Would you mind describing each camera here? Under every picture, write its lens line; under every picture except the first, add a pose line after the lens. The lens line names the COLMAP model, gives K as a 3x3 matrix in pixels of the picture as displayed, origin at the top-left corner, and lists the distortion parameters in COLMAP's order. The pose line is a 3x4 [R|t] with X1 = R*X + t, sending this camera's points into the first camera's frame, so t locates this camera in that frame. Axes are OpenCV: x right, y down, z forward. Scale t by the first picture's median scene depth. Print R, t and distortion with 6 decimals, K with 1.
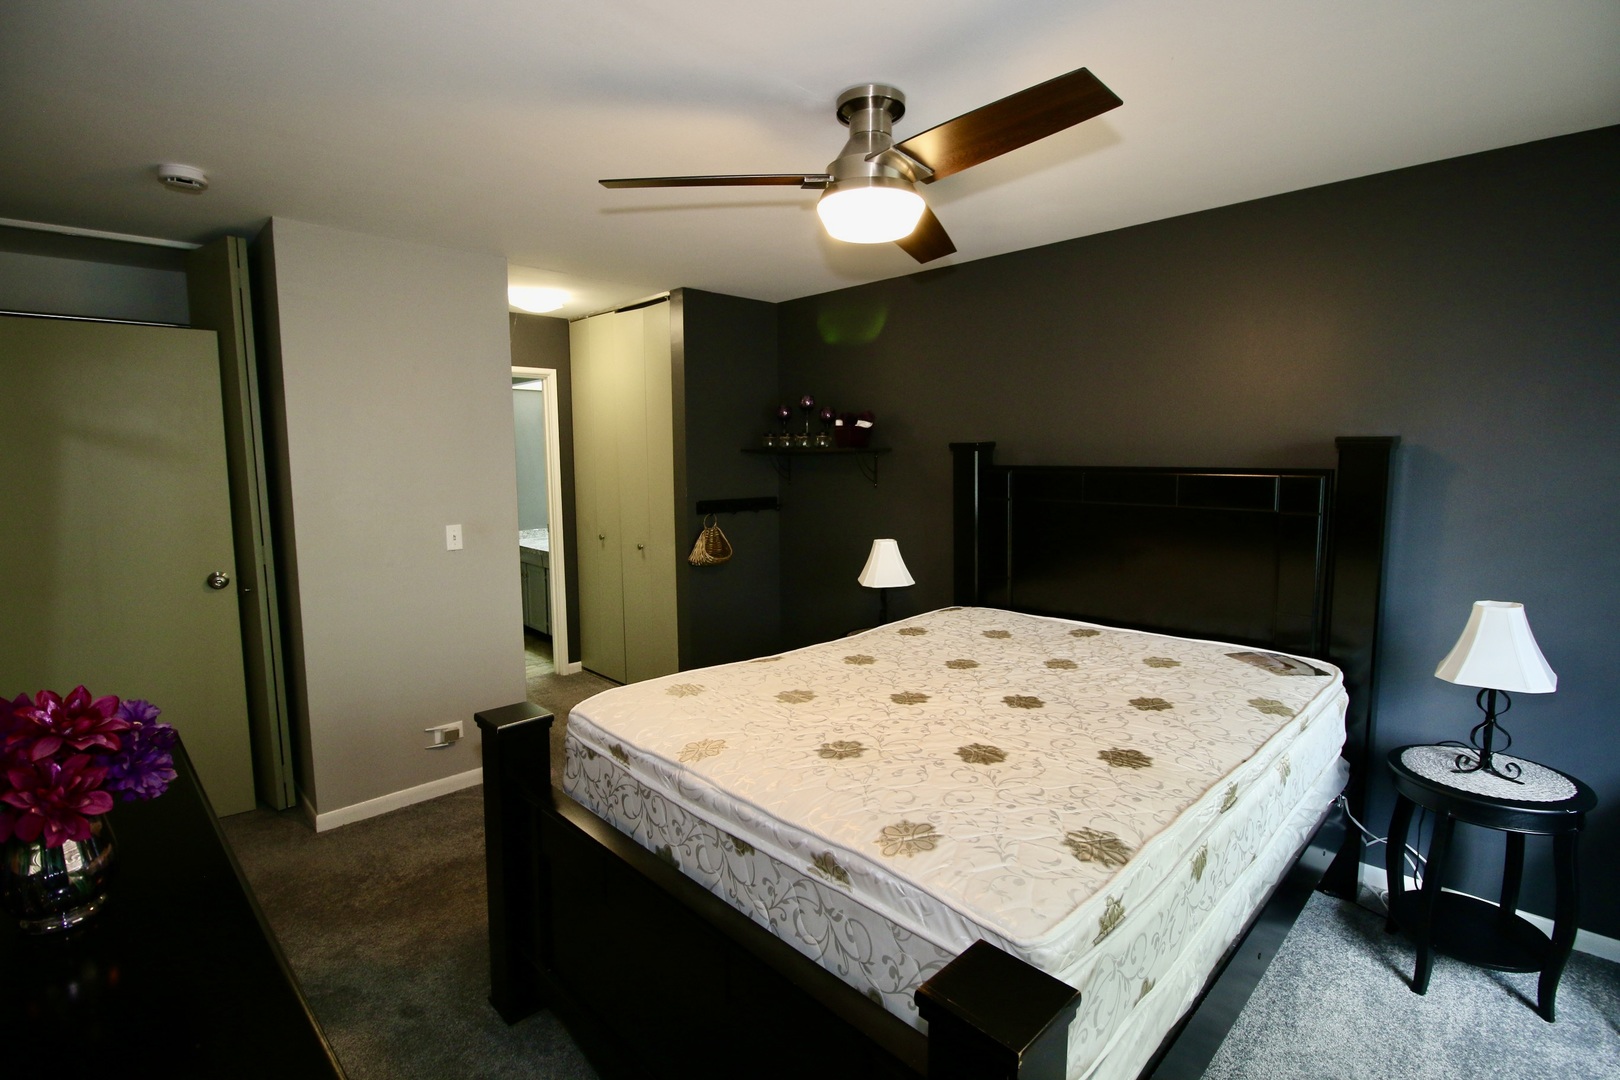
lens RADIAL K [[764.0, 0, 810.7], [0, 764.0, 528.8], [0, 0, 1]] dist [0.000647, -0.013573]
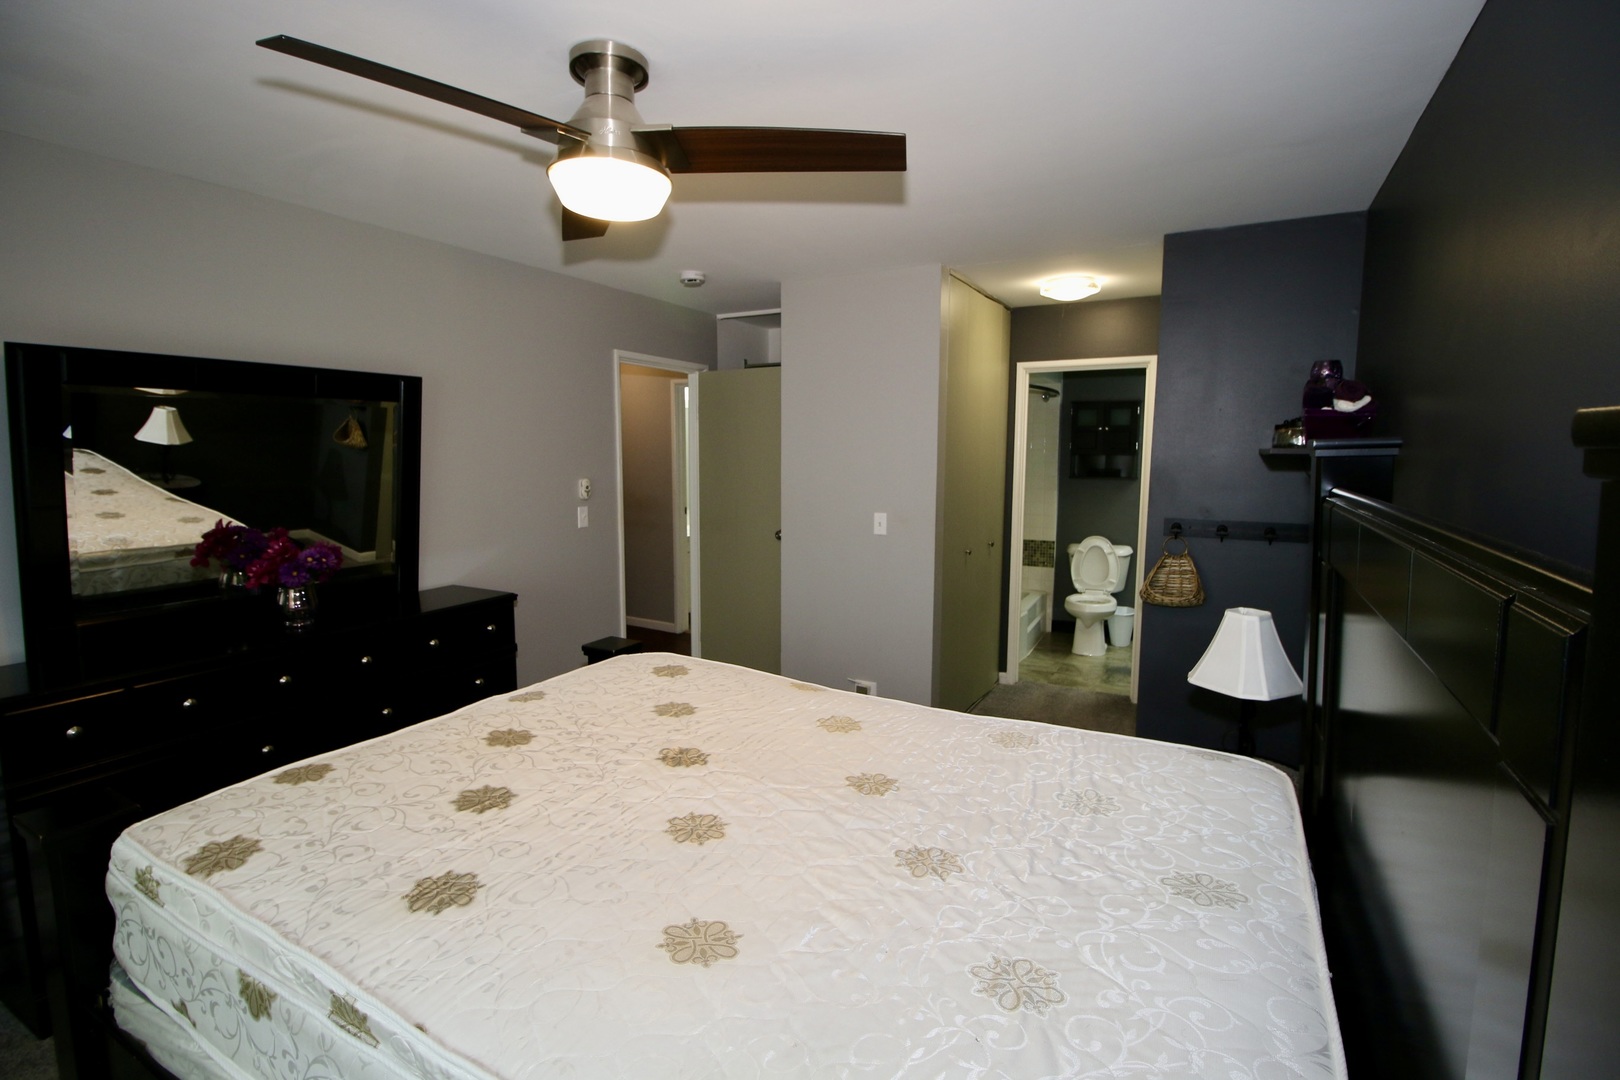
lens RADIAL K [[764.0, 0, 810.7], [0, 764.0, 528.8], [0, 0, 1]] dist [0.000647, -0.013573]
pose [[0.266180, 0.108234, -0.957828, 0.991538], [-0.102299, 0.991236, 0.083580, -0.109284], [0.958480, 0.075737, 0.274919, 0.960946]]
